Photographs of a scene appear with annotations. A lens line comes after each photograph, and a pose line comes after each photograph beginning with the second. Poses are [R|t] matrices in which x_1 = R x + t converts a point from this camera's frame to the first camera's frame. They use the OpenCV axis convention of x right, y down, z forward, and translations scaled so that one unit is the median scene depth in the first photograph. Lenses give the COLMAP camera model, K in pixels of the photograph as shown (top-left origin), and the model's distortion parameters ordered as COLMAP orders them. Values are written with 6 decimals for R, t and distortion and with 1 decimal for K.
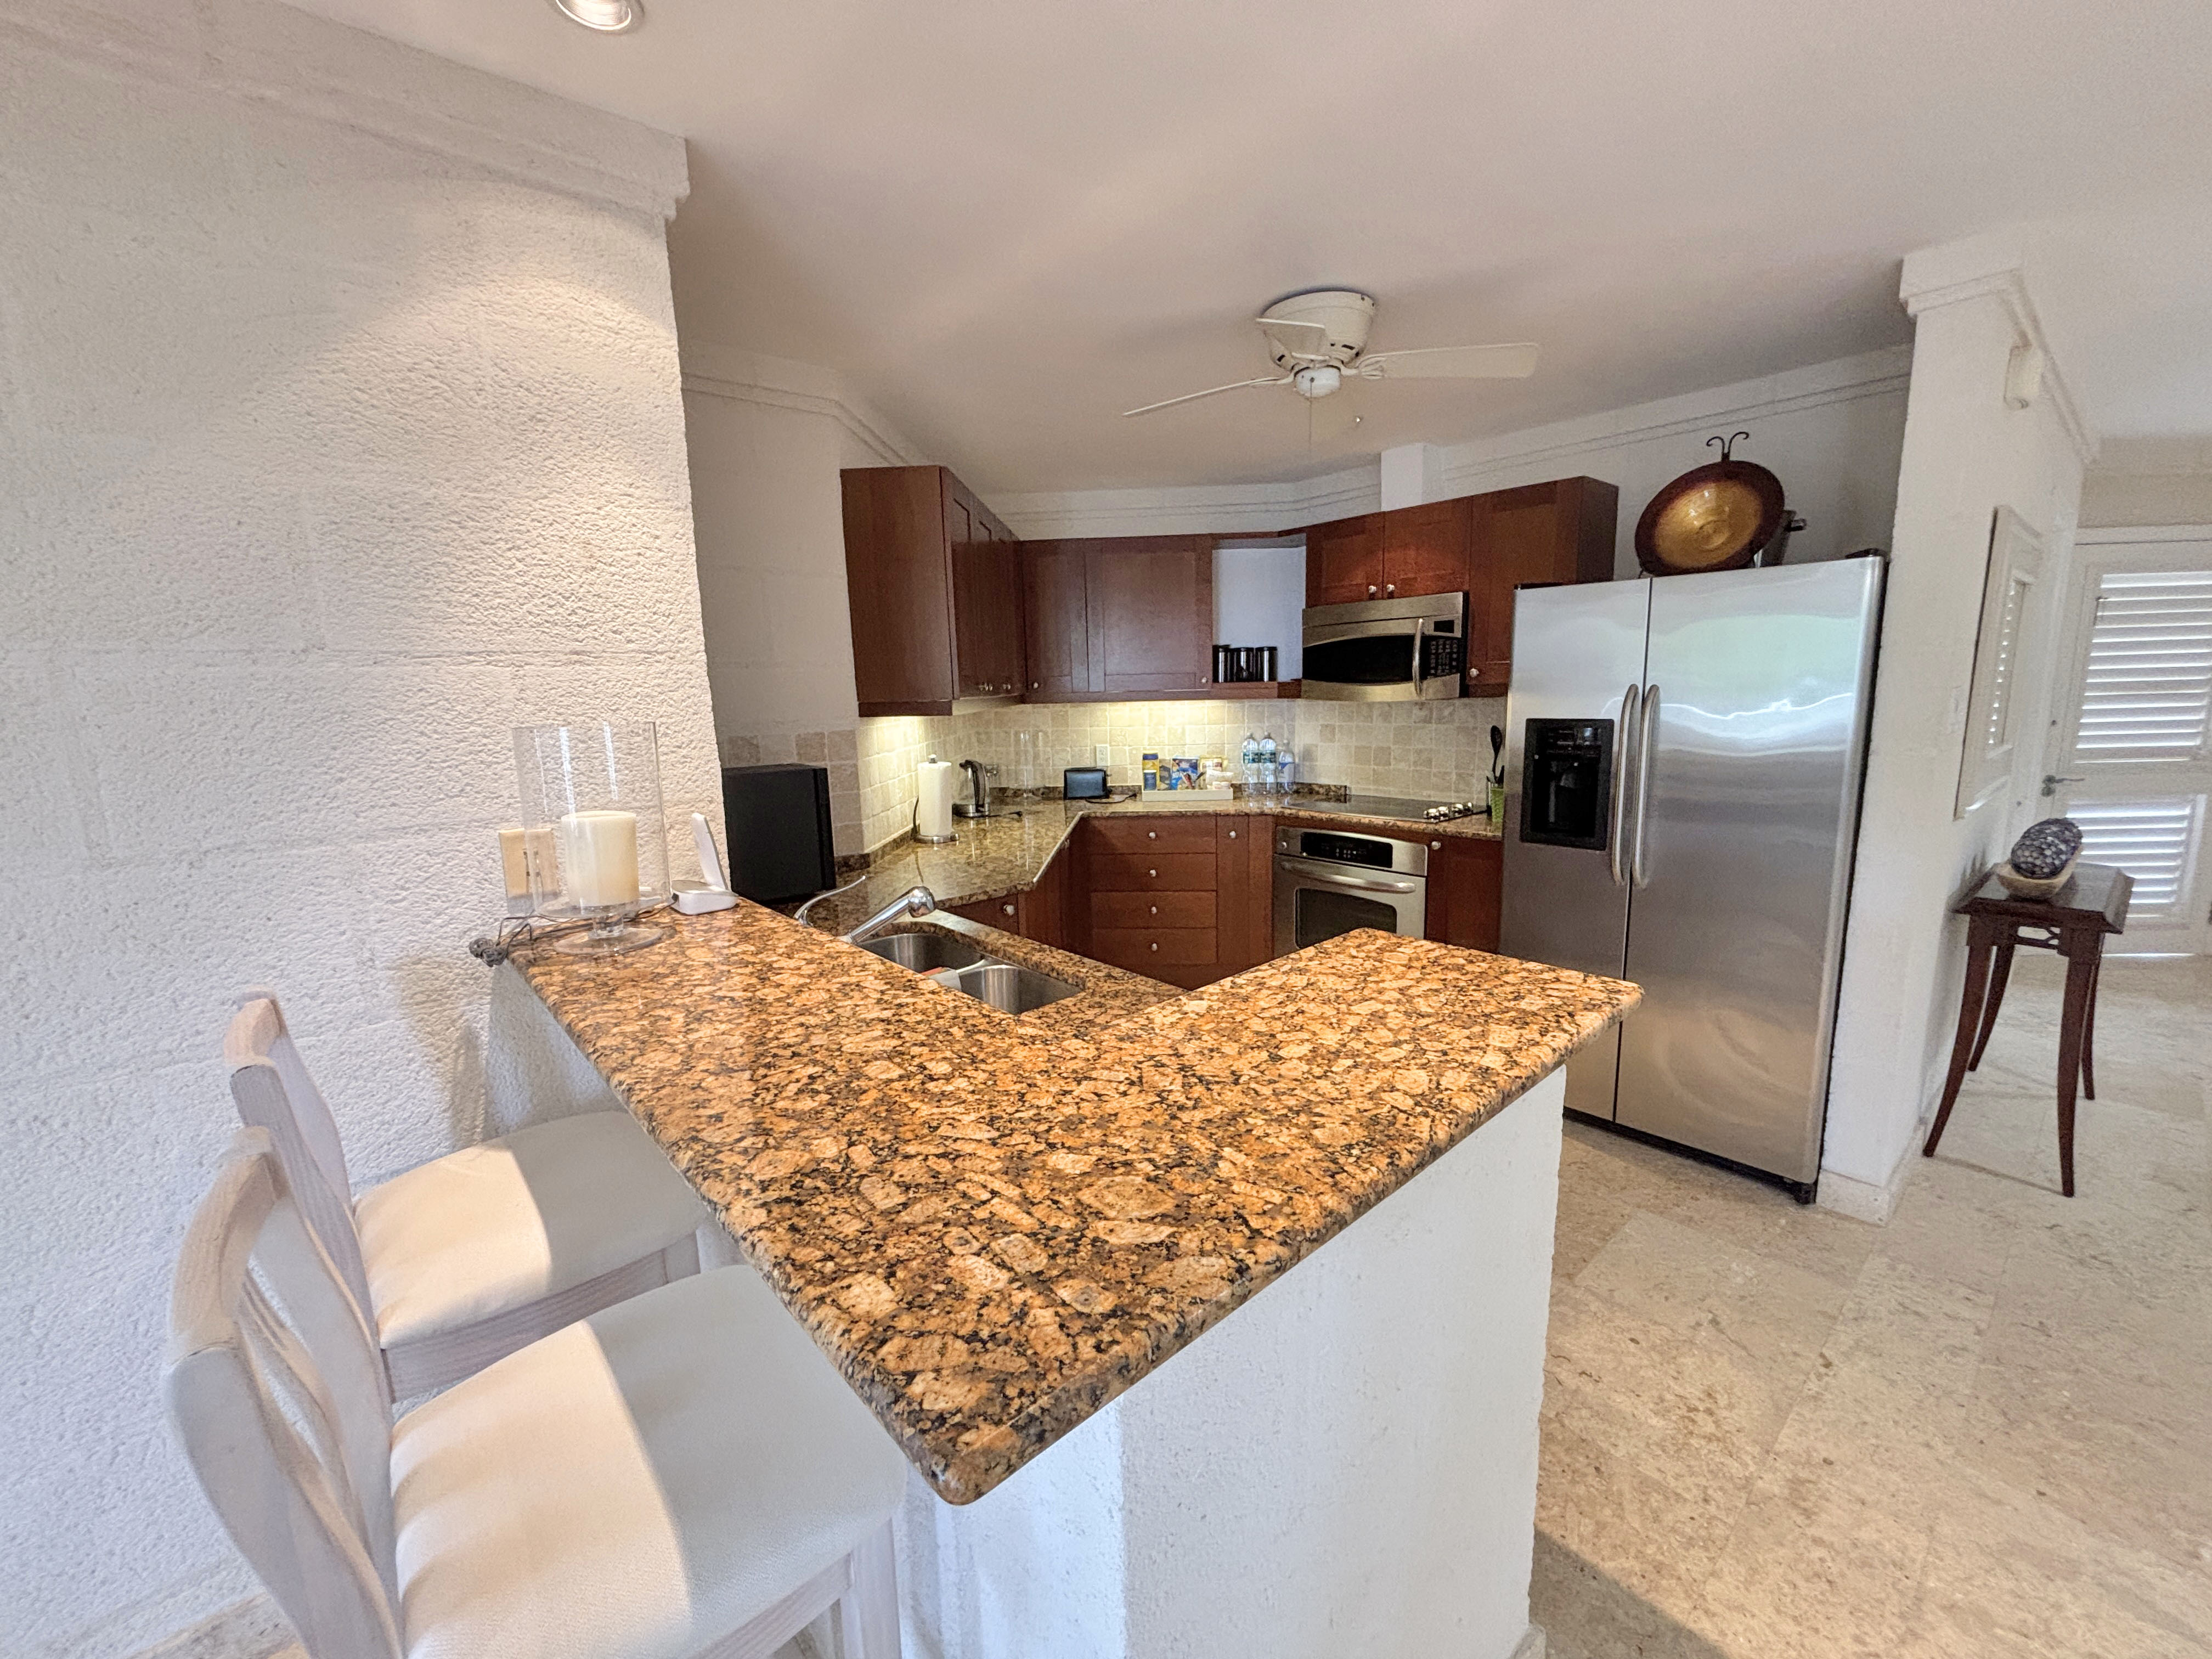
lens RADIAL K [[902.3, 0, 1126.5], [0, 902.3, 826.0], [0, 0, 1]] dist [0.000711, 0.000168]
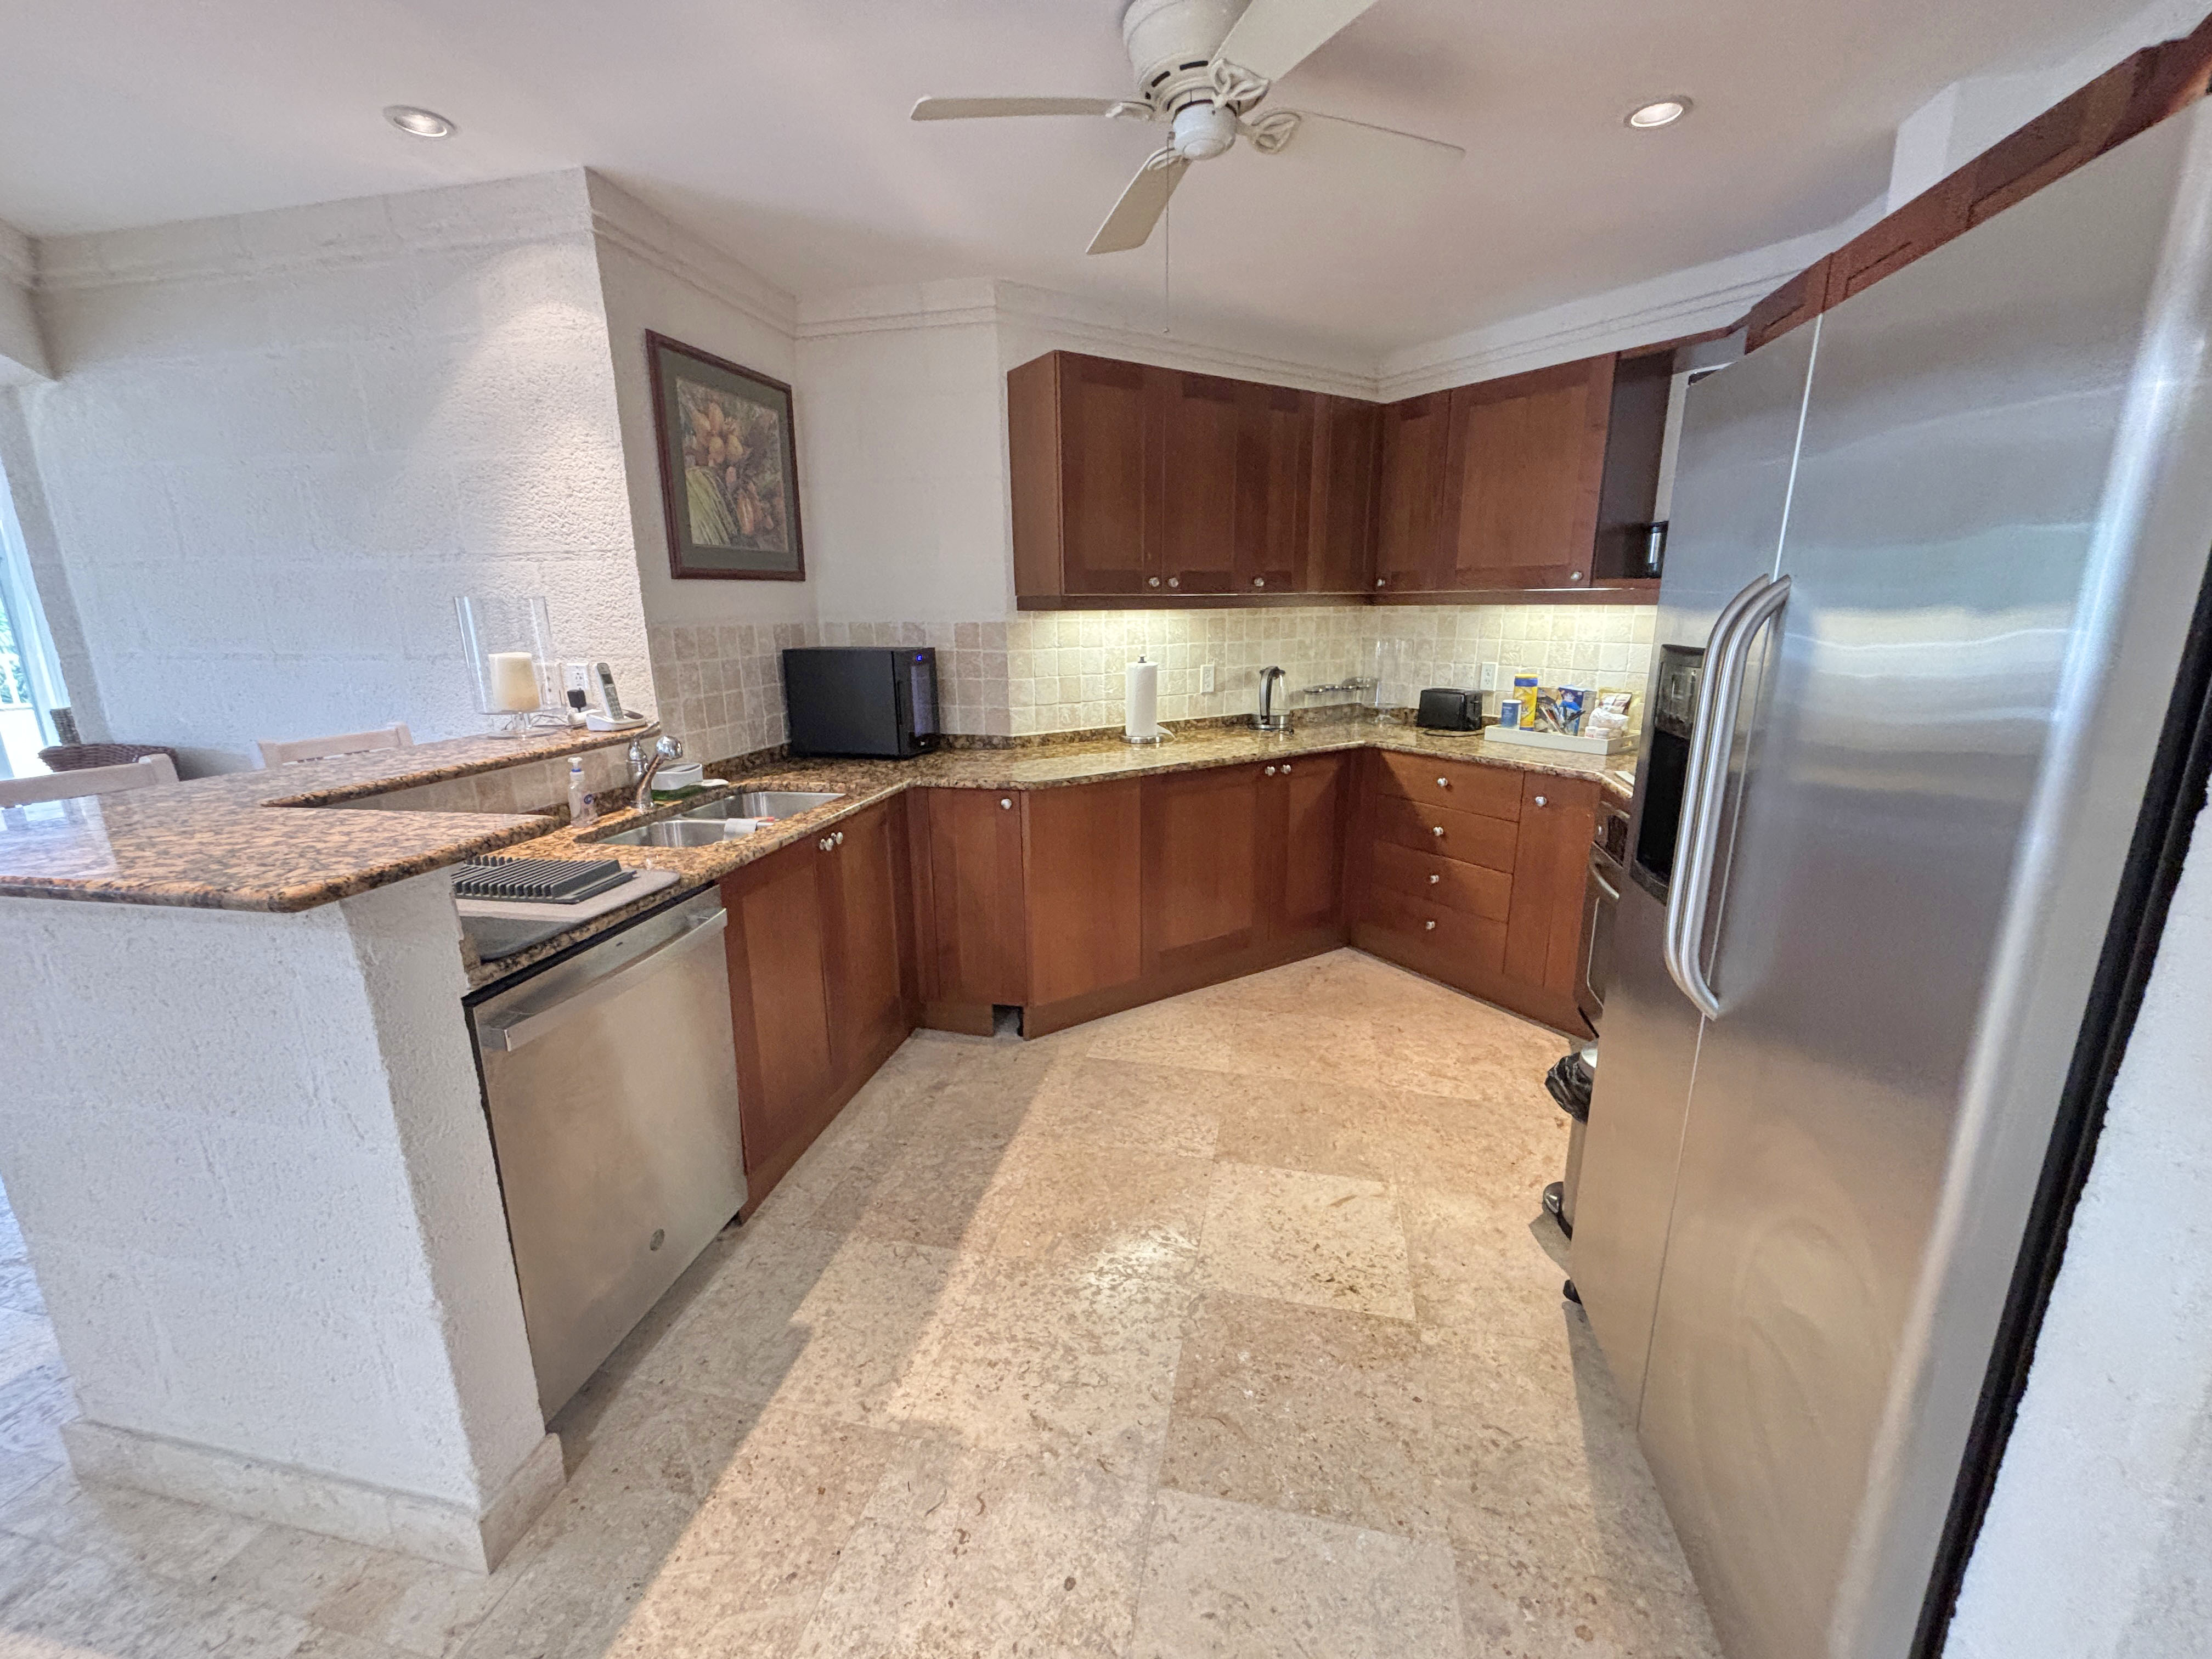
lens RADIAL K [[943.2, 0, 1106.0], [0, 943.2, 829.5], [0, 0, 1]] dist [0.015885, 0.000062]
pose [[0.579460, 0.203318, -0.789232, 0.748655], [-0.130807, 0.979030, 0.156173, -0.056732], [0.804435, 0.012741, 0.593904, 0.440804]]
